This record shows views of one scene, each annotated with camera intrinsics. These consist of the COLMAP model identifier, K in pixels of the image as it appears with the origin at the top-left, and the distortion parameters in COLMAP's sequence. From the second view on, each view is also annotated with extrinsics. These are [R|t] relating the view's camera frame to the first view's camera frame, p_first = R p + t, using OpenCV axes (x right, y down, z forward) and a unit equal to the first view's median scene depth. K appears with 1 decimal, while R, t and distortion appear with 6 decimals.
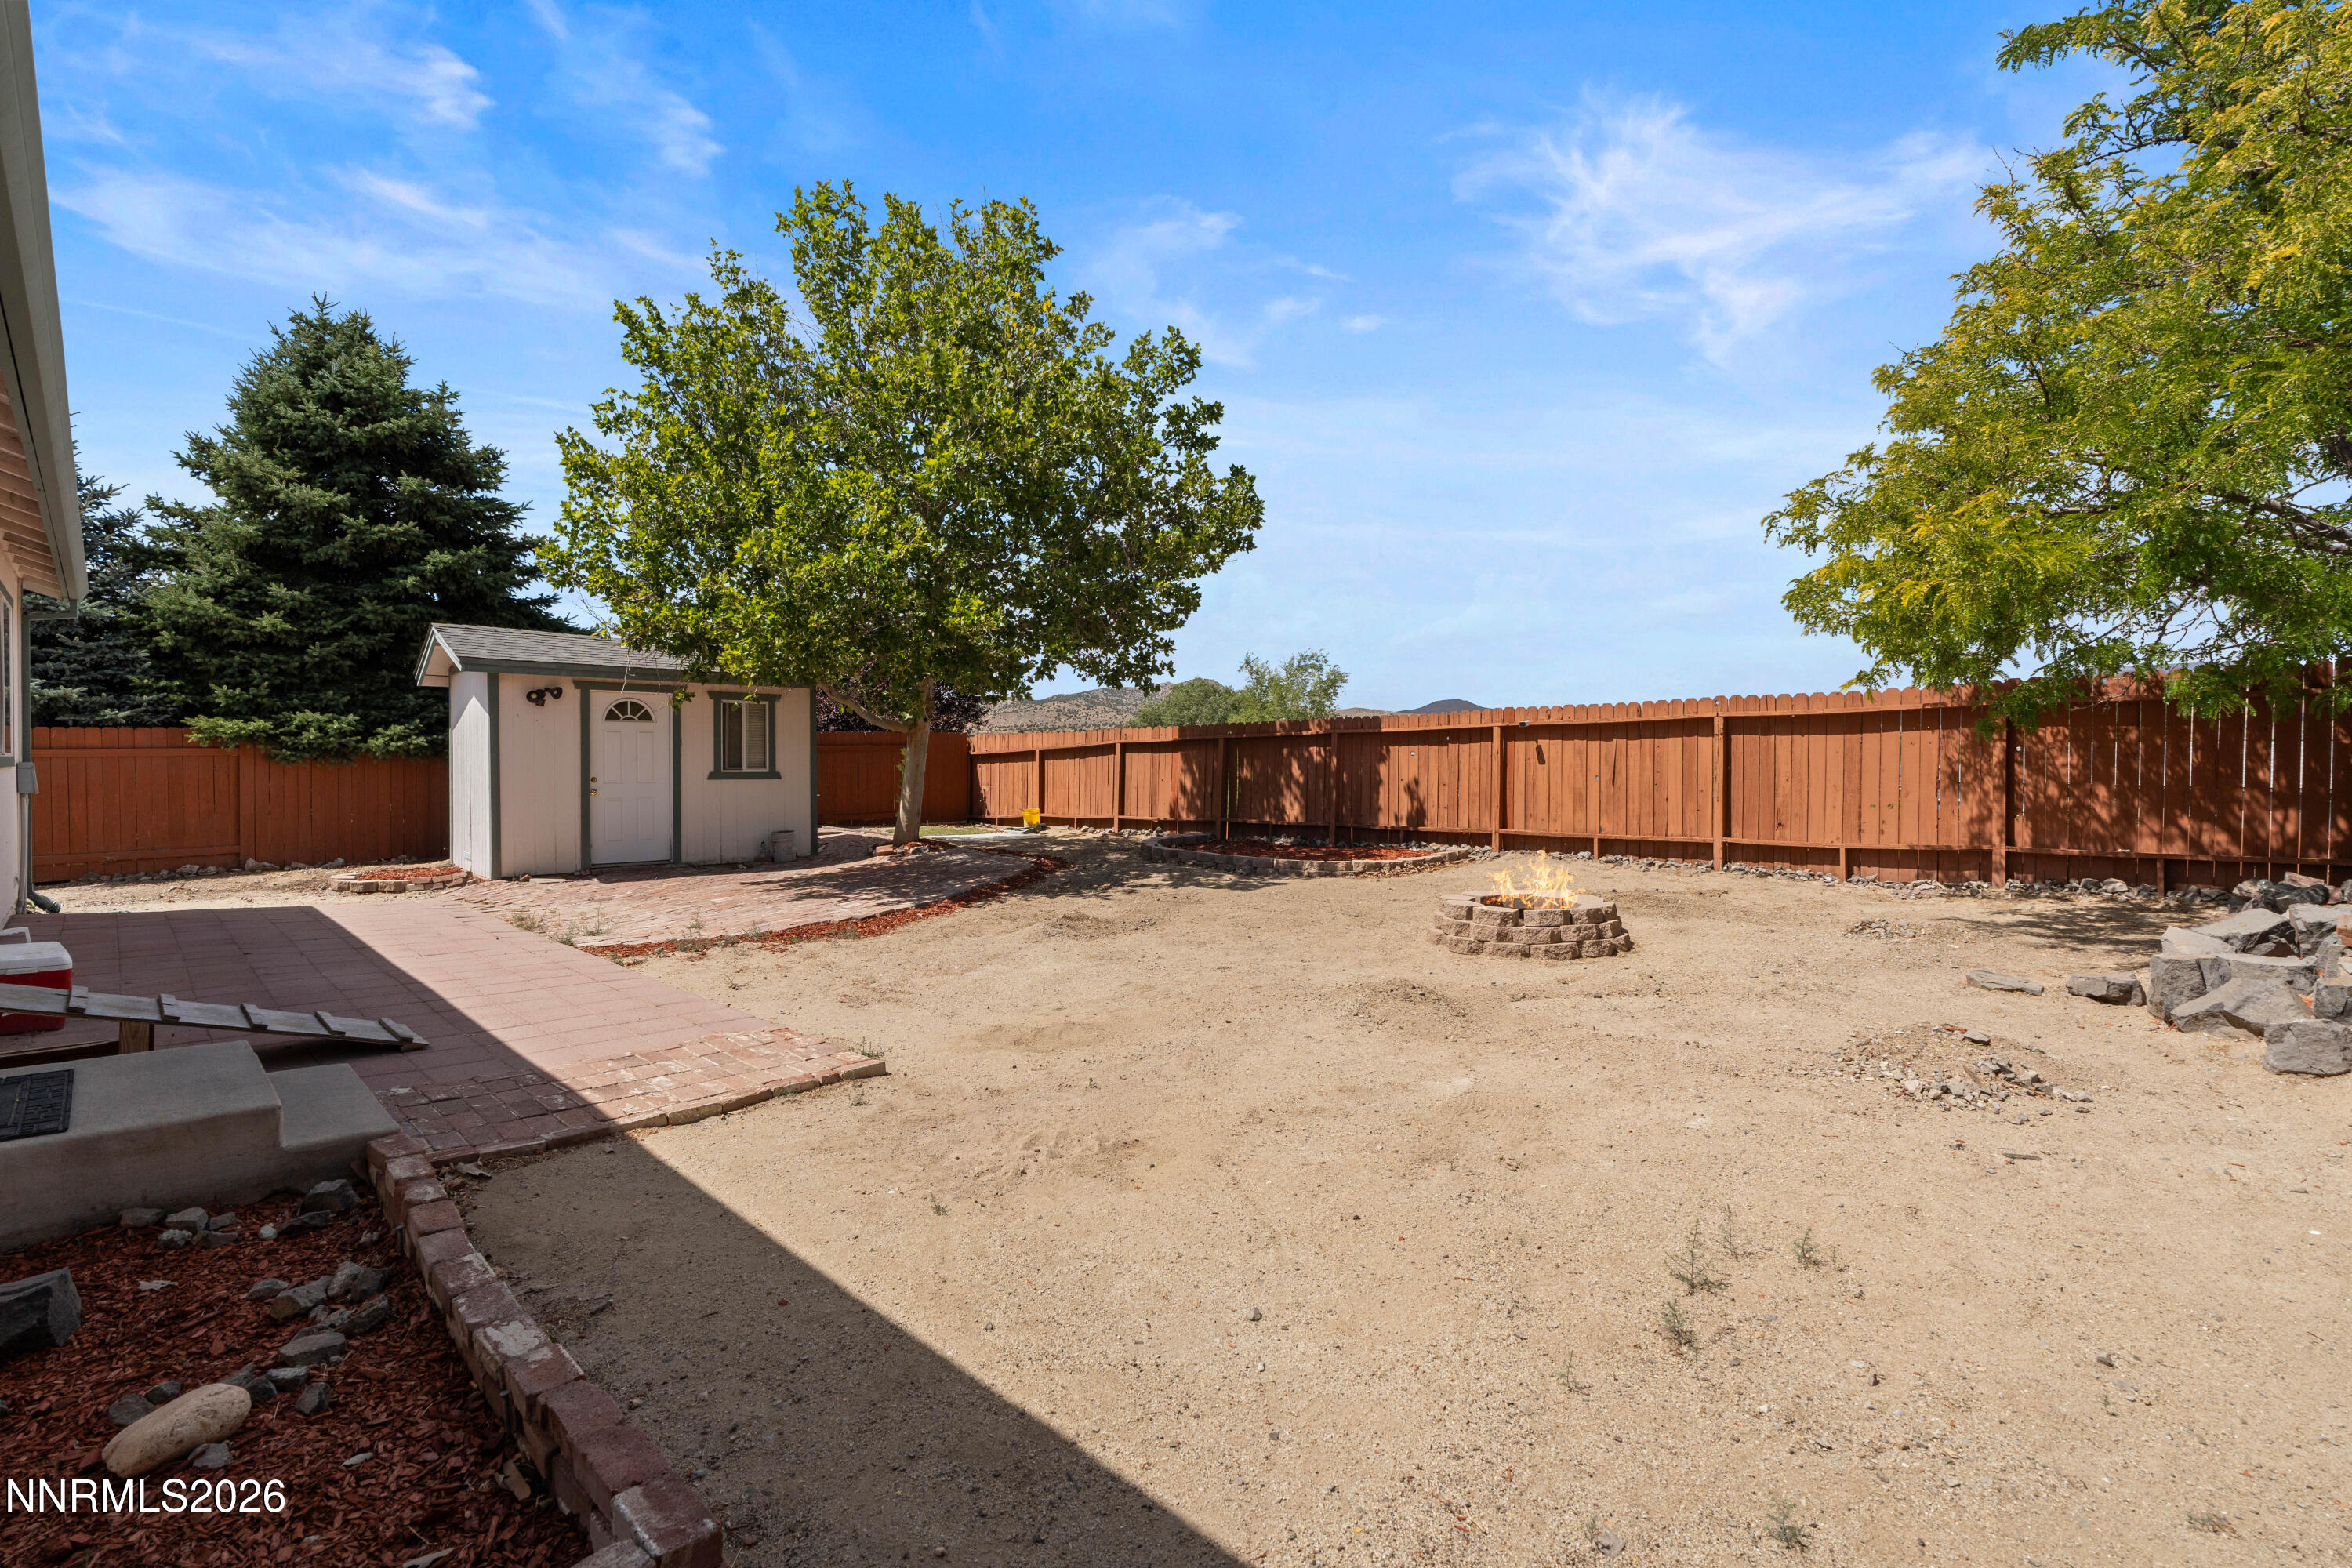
lens RADIAL K [[1067.7, 0, 1170.9], [0, 1067.7, 781.3], [0, 0, 1]] dist [-0.007317, 0.003674]
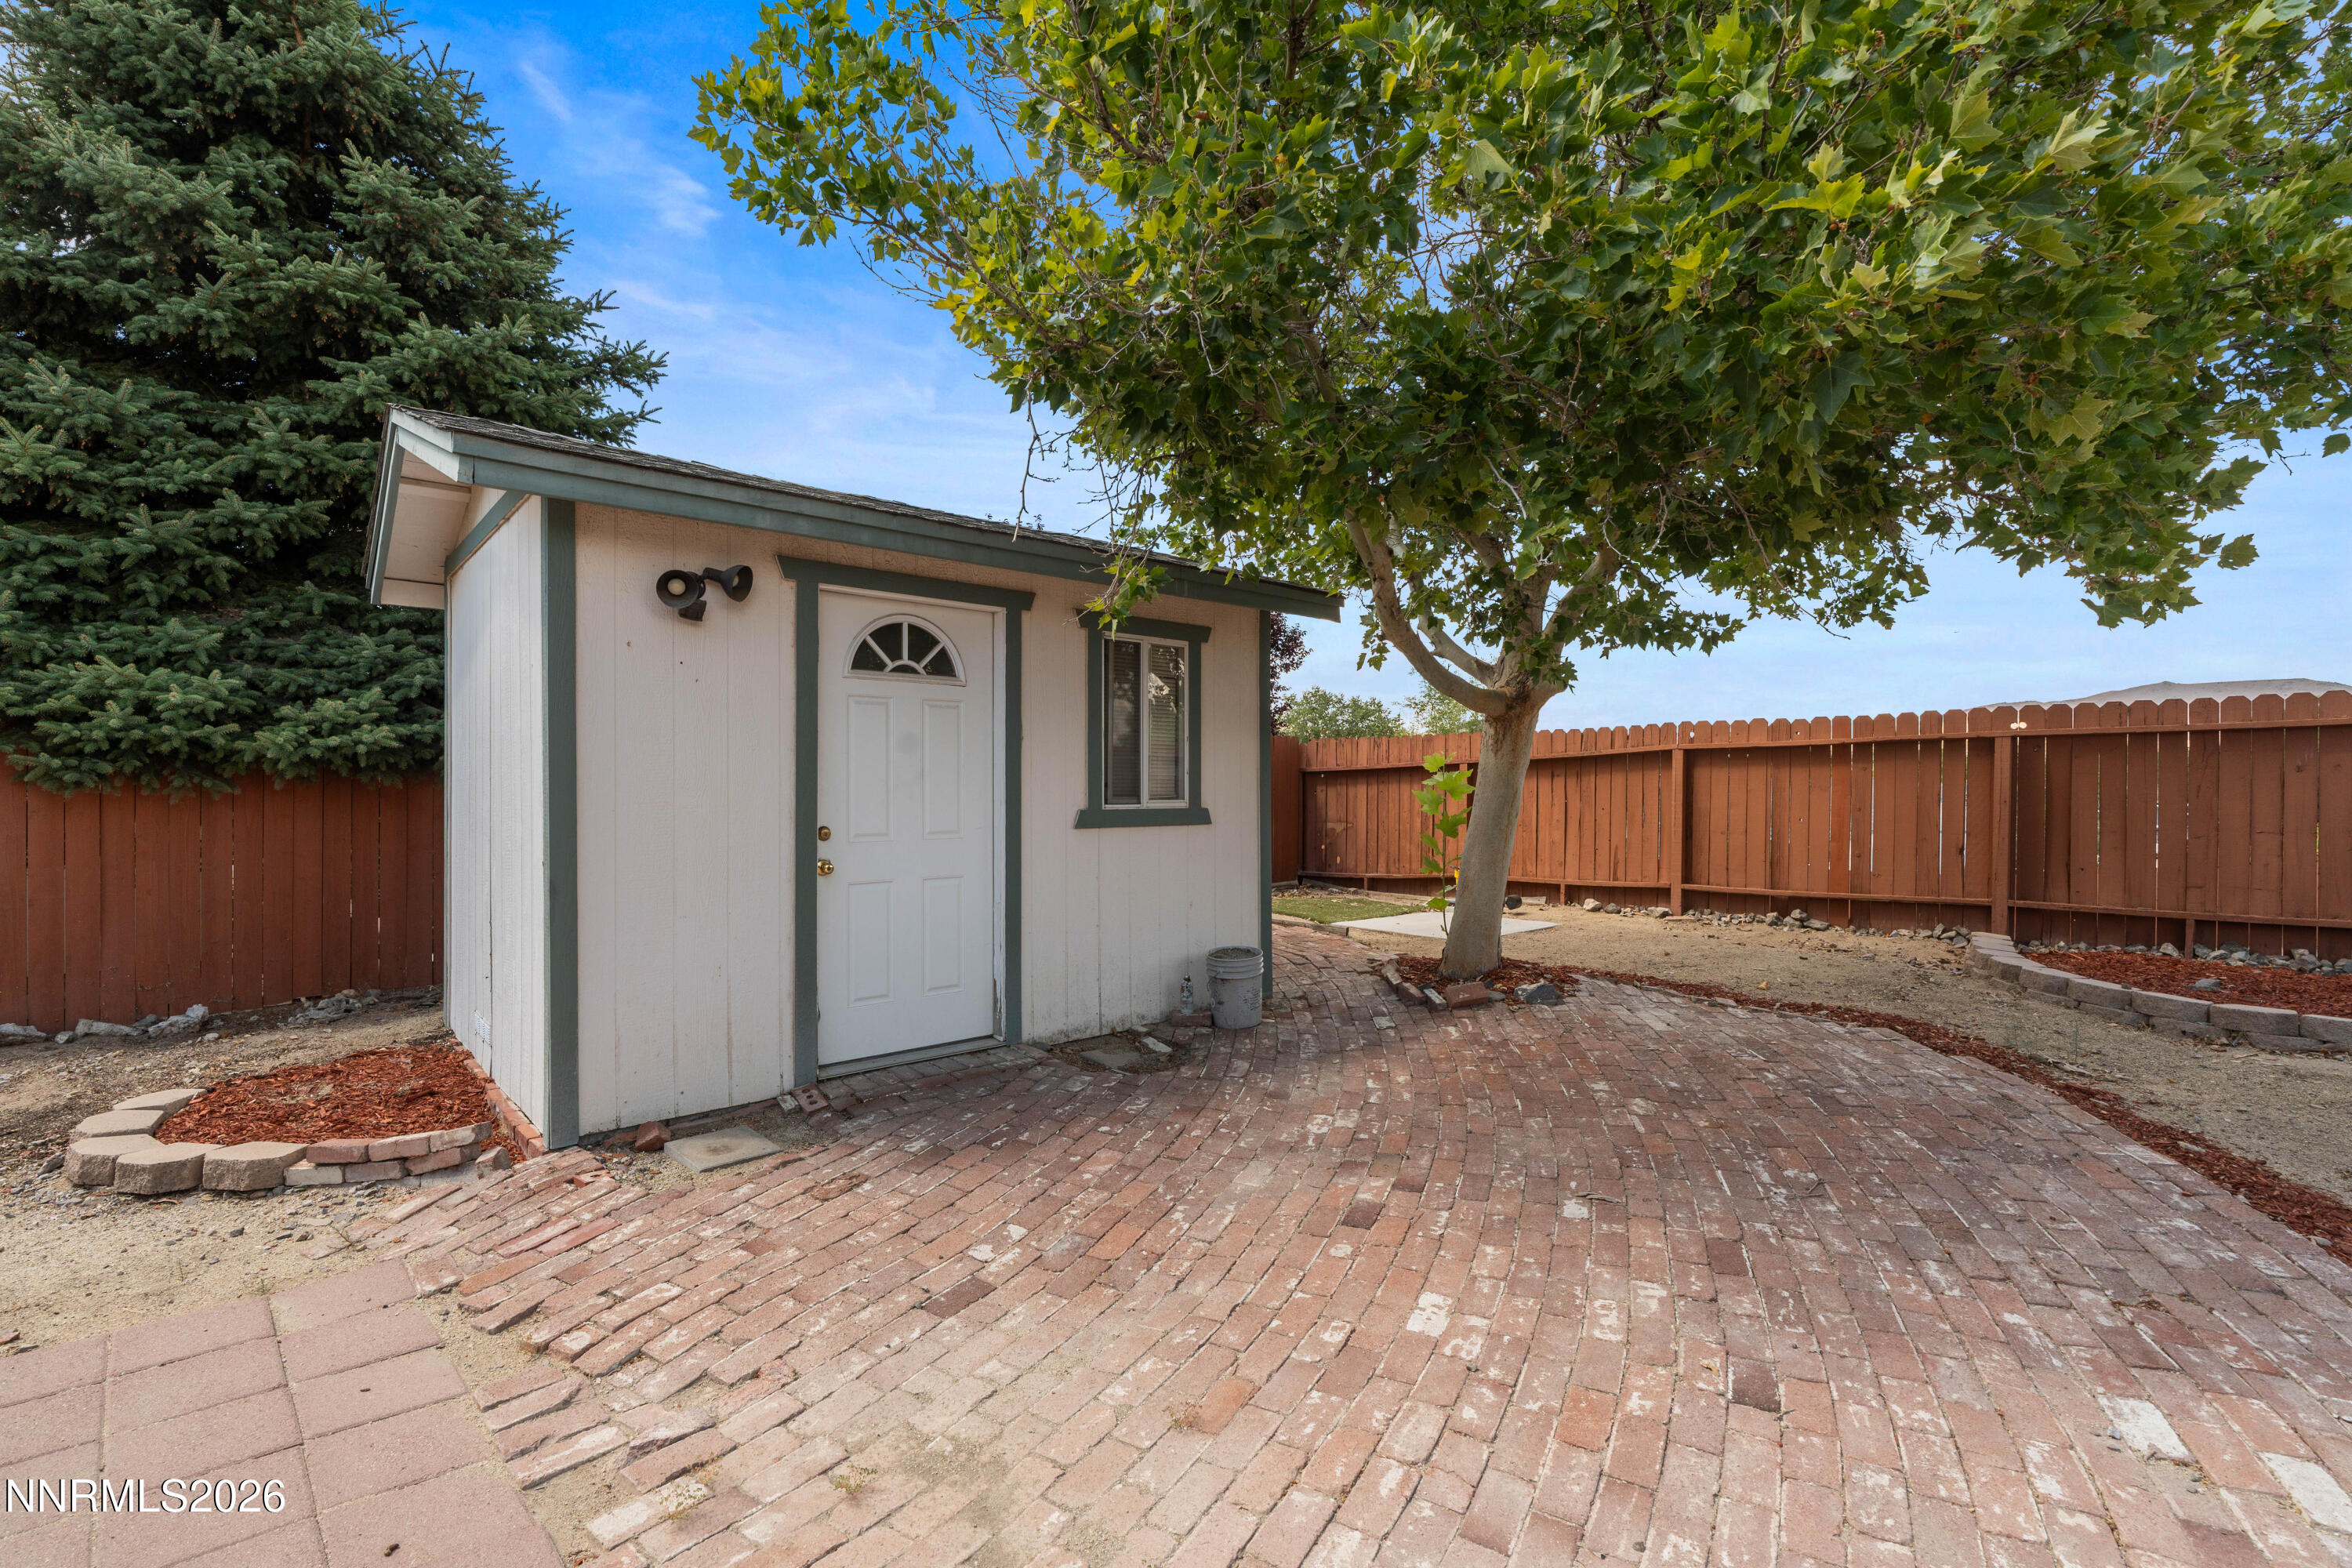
lens RADIAL K [[1067.7, 0, 1148.4], [0, 1067.7, 806.0], [0, 0, 1]] dist [-0.007317, 0.003674]
pose [[0.999390, 0.000345, -0.034927, -0.383622], [-0.000509, 0.999989, -0.004699, -0.008081], [0.034925, 0.004714, 0.999379, 0.586292]]
